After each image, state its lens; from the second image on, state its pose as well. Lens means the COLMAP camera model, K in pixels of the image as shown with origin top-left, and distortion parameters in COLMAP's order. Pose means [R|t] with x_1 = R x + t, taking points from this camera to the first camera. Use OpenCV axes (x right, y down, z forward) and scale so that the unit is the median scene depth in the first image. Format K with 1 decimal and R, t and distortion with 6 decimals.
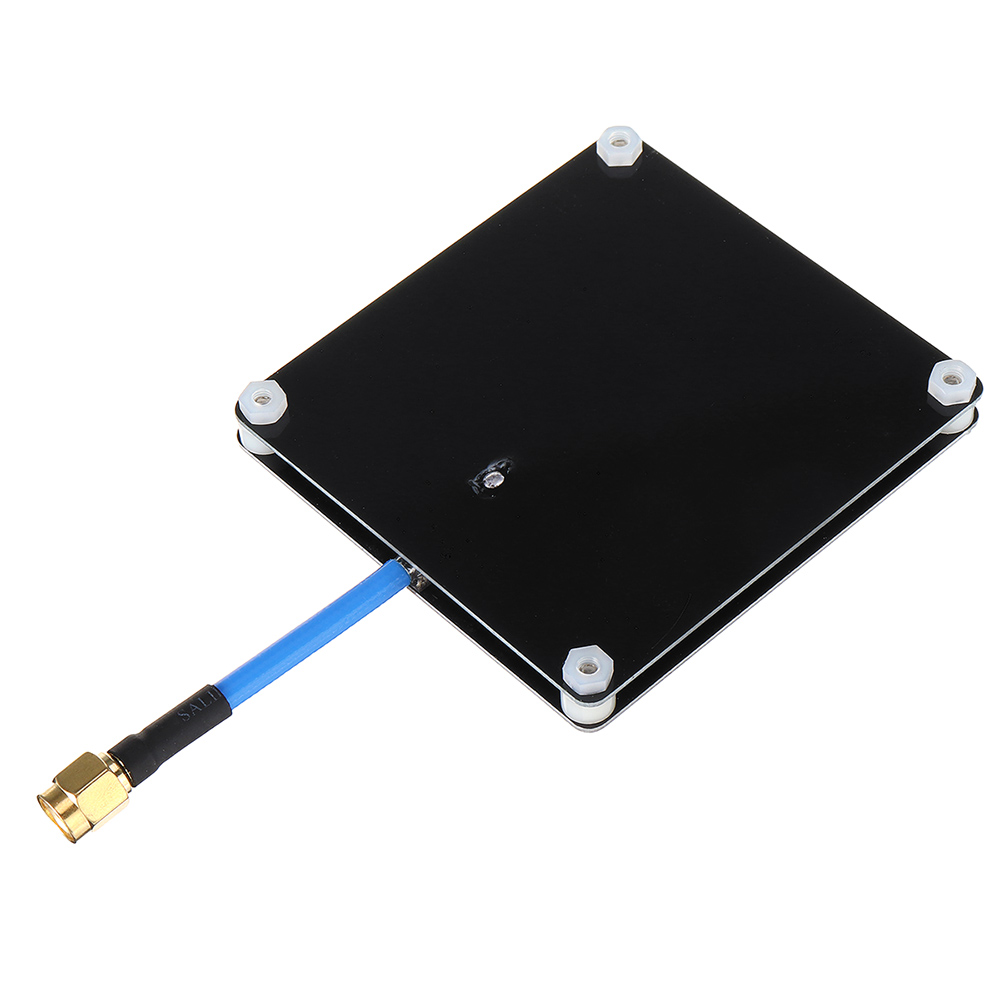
lens RADIAL K [[3824.0, 0, 500.0], [0, 3824.0, 500.0], [0, 0, 1]] dist [-0.252233, -1.145218]
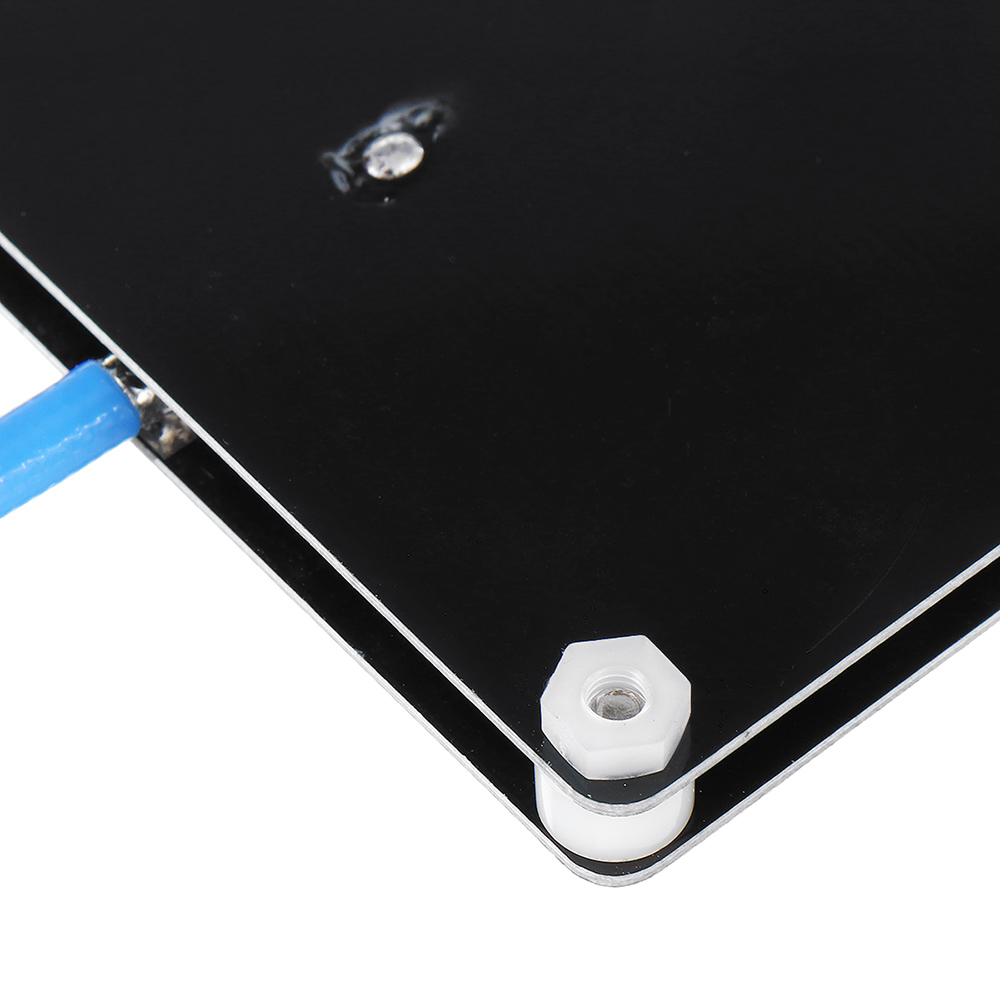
lens RADIAL K [[3824.0, 0, 500.0], [0, 3824.0, 500.0], [0, 0, 1]] dist [-0.252233, -1.145218]
pose [[0.996409, 0.049889, -0.068417, 0.034959], [-0.047631, 0.998278, 0.034248, 0.014465], [0.070008, -0.030867, 0.997069, 0.652229]]
